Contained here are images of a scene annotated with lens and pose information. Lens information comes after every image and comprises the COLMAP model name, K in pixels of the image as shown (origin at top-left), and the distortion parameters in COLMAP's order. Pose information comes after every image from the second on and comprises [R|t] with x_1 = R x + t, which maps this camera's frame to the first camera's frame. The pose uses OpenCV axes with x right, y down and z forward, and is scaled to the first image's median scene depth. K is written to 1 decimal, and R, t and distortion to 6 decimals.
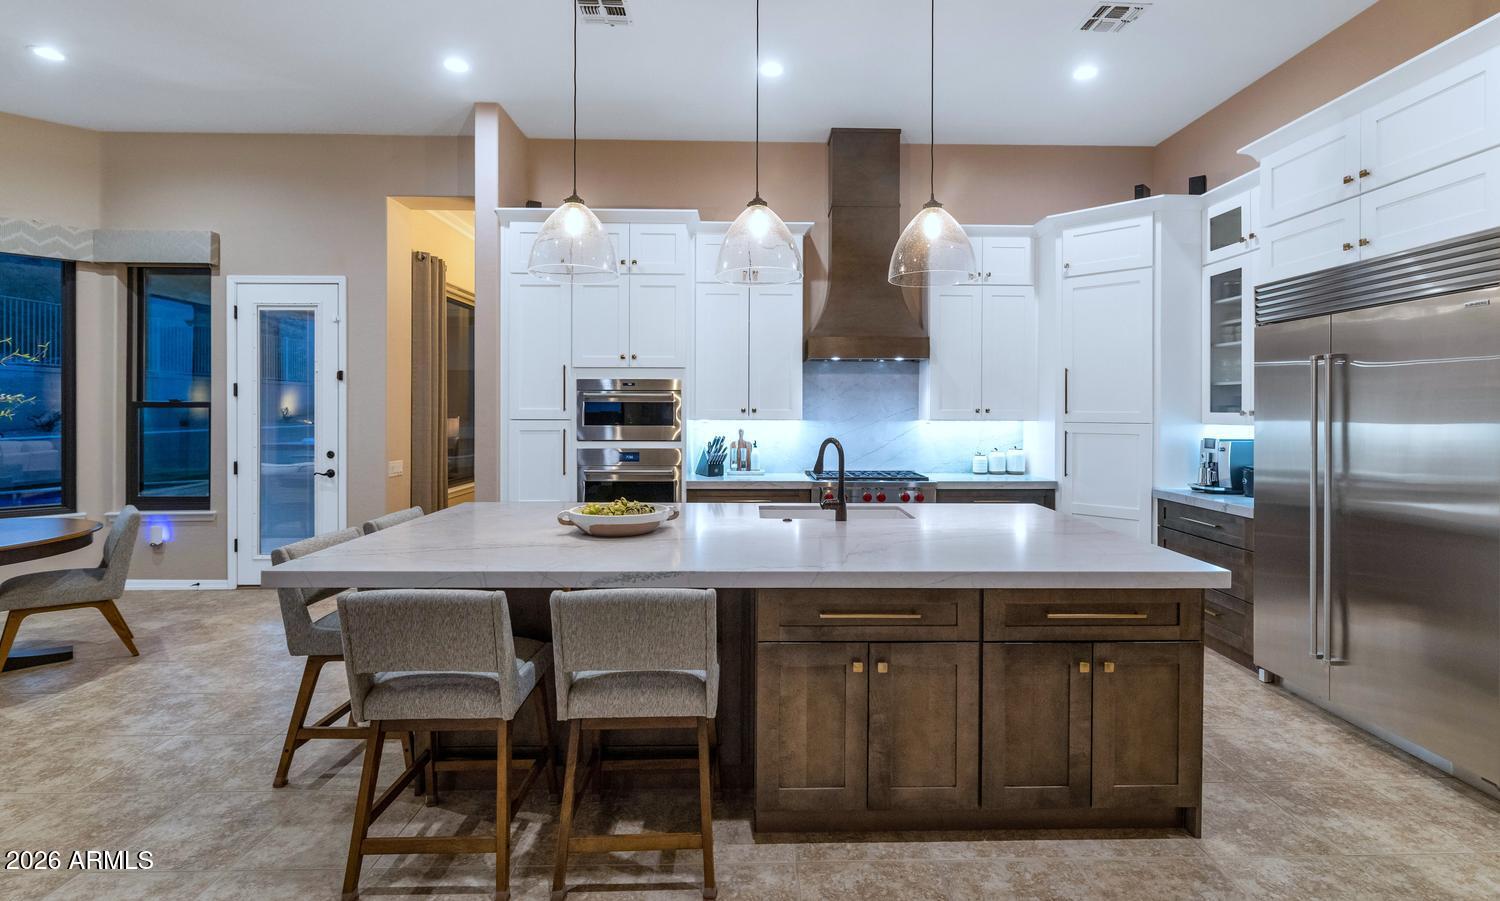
lens RADIAL K [[693.3, 0, 775.0], [0, 693.3, 411.7], [0, 0, 1]] dist [-0.001157, 0.000259]
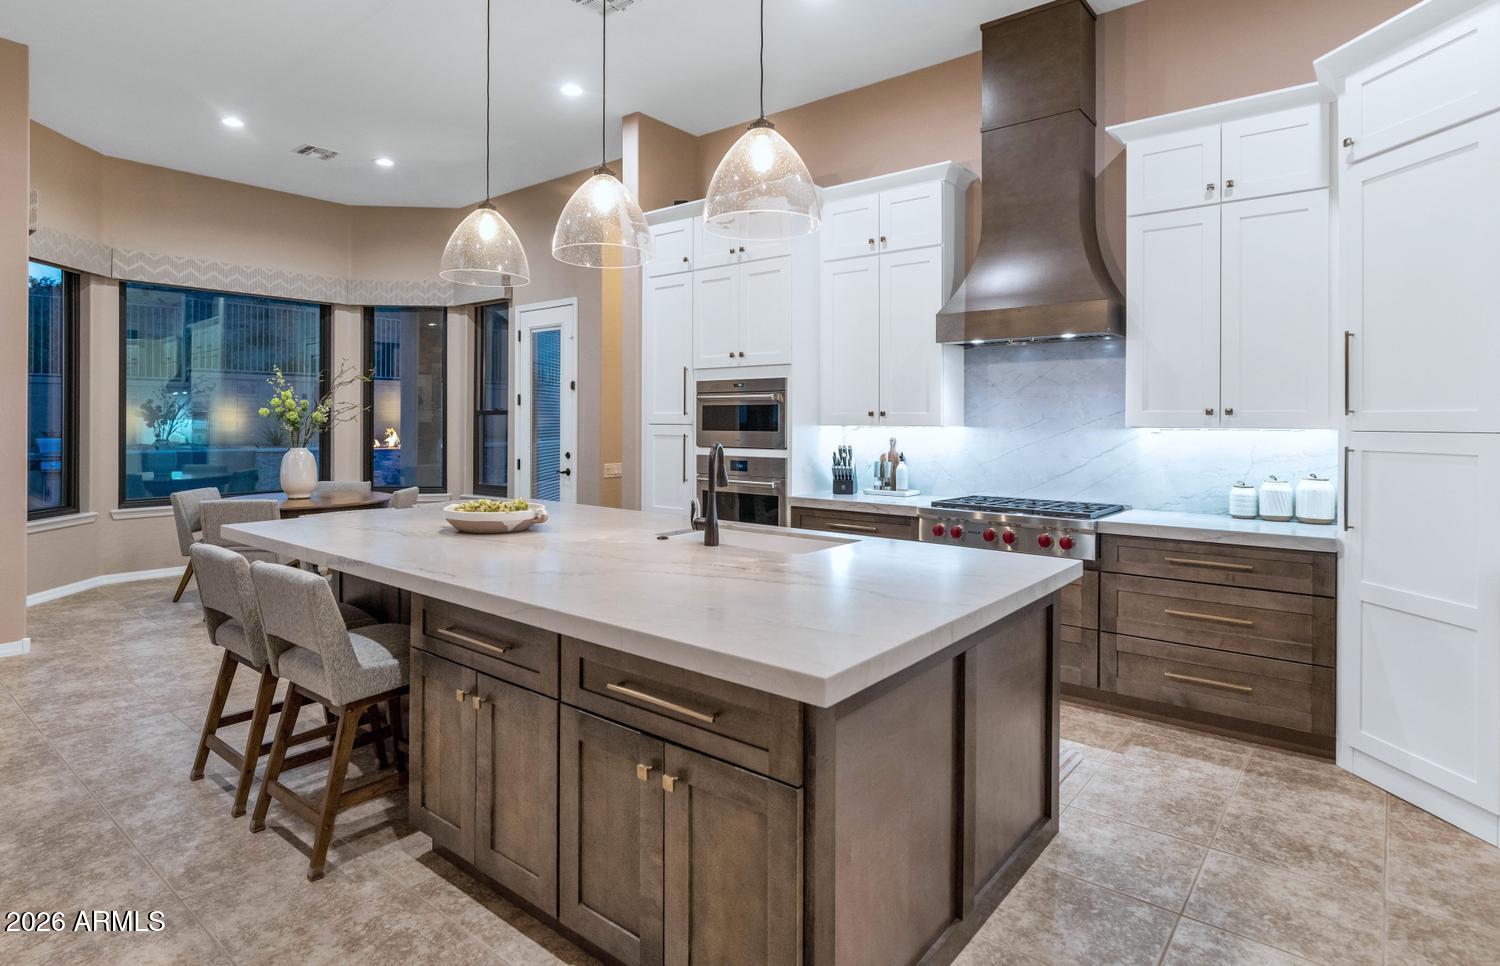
lens RADIAL K [[802.8, 0, 744.0], [0, 802.8, 424.7], [0, 0, 1]] dist [-0.004445, 0.000597]
pose [[0.751842, 0.002064, -0.659340, 0.454907], [-0.003667, 0.999993, -0.001051, 0.012258], [0.659333, 0.003208, 0.751845, 0.206708]]
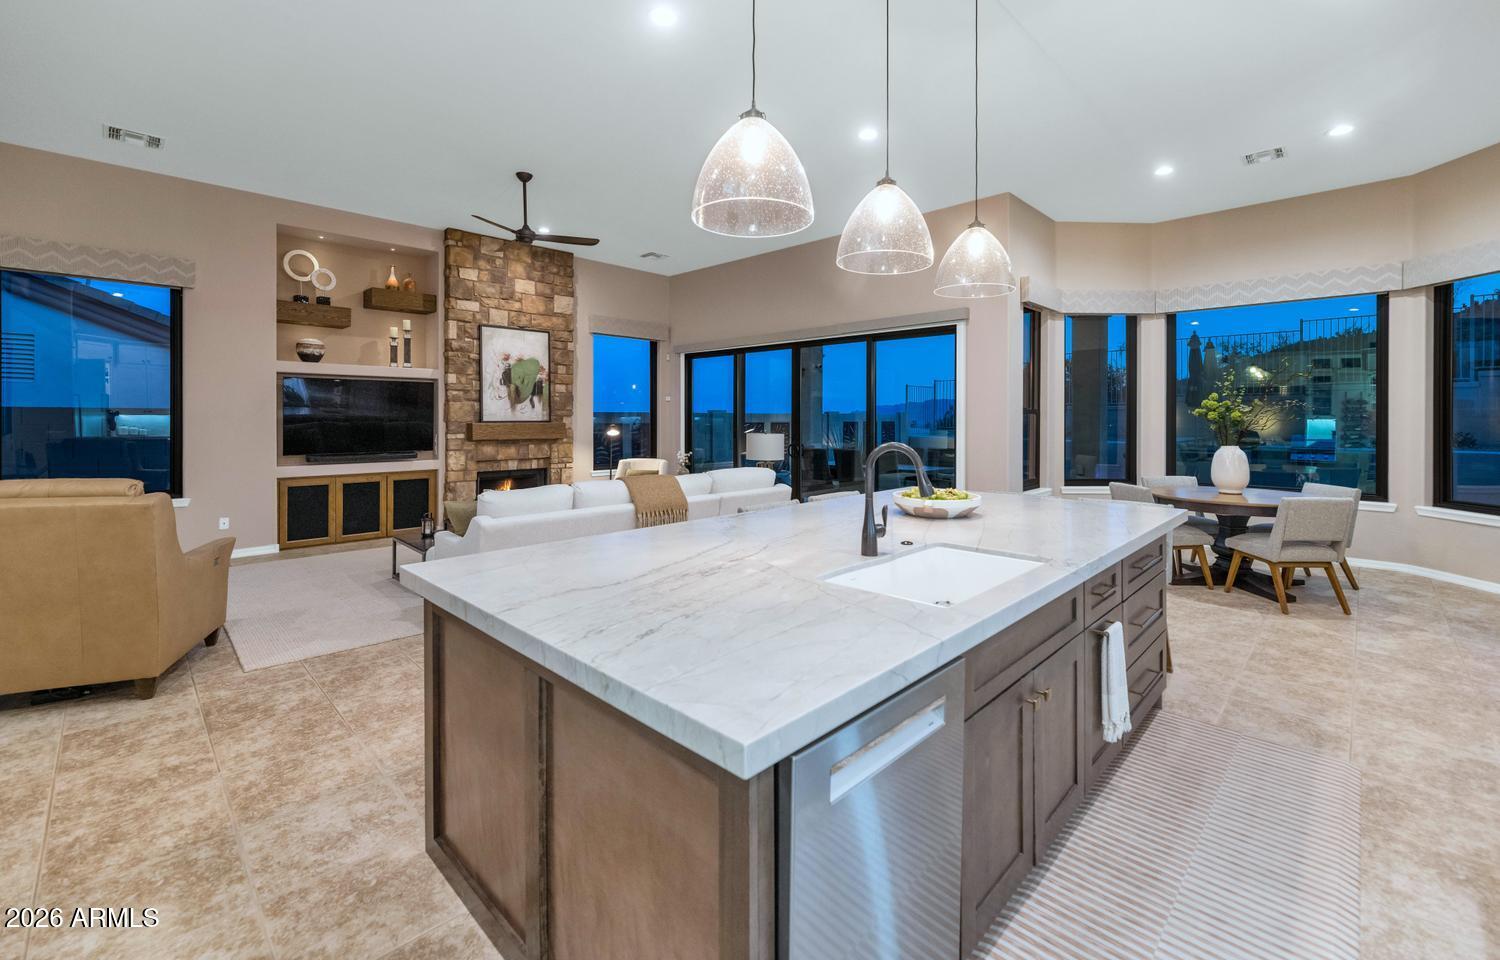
lens RADIAL K [[628.5, 0, 758.6], [0, 628.5, 420.1], [0, 0, 1]] dist [-0.001334, -0.000085]
pose [[-0.718587, -0.003186, -0.695430, 0.399812], [-0.008291, 0.999958, 0.003985, 0.010402], [0.695388, 0.008629, -0.718583, 0.866111]]
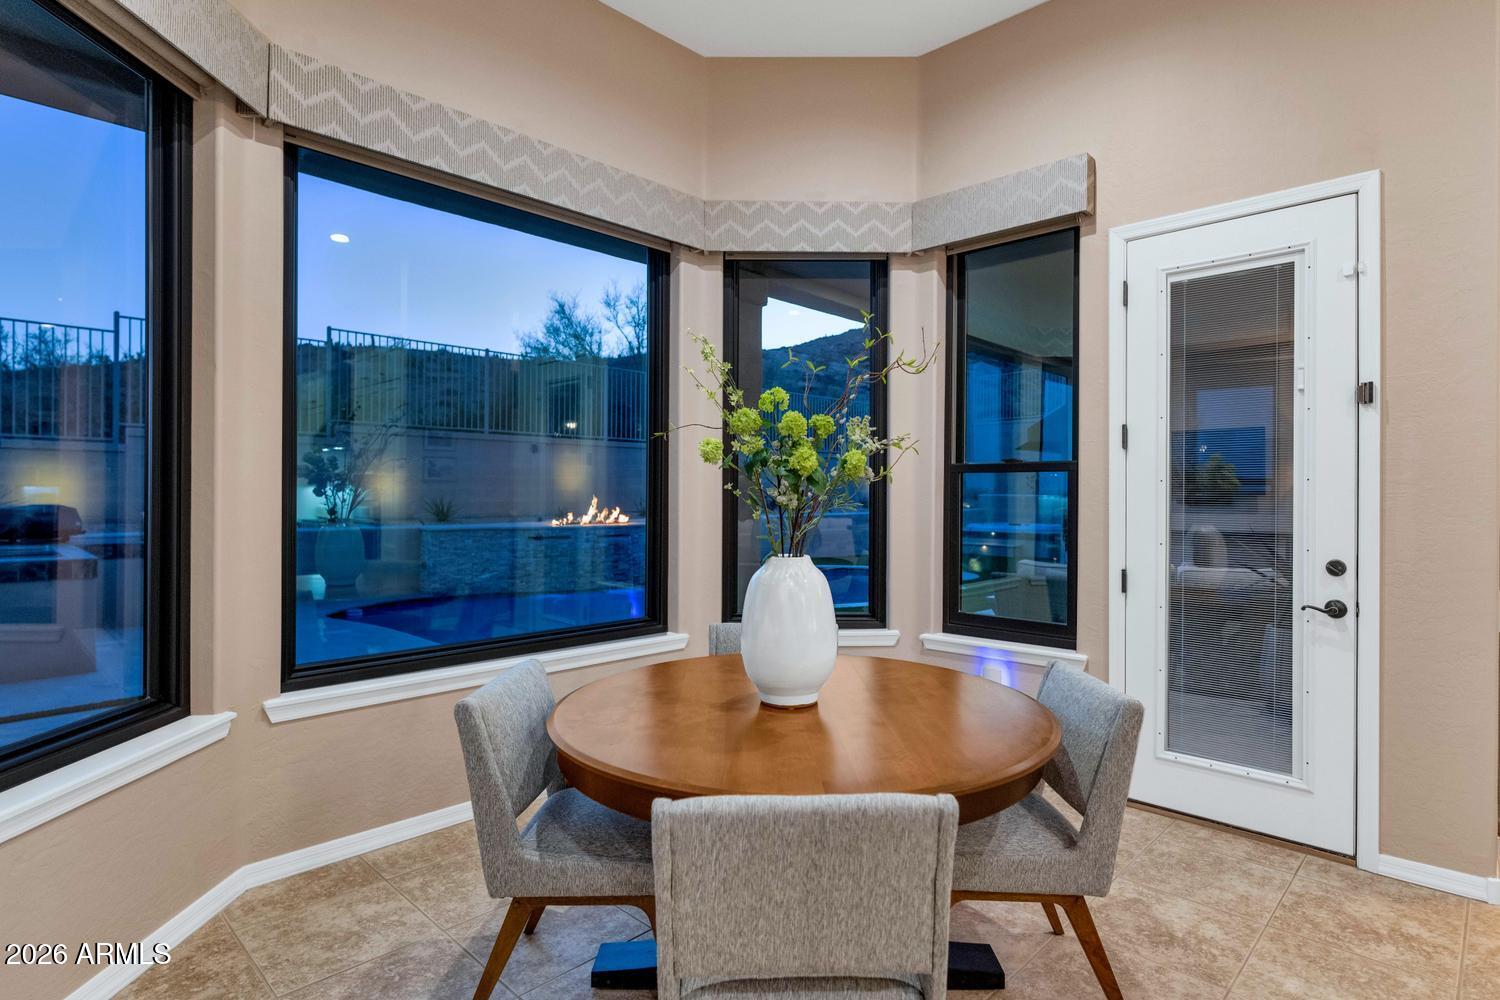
lens RADIAL K [[776.2, 0, 750.0], [0, 776.2, 500.0], [0, 0, 1]] dist [-0.004888, -0.000862]
pose [[0.697530, 0.007460, -0.716517, -0.560158], [-0.007372, 0.999968, 0.003234, 0.018575], [0.716518, 0.003026, 0.697562, 0.375558]]
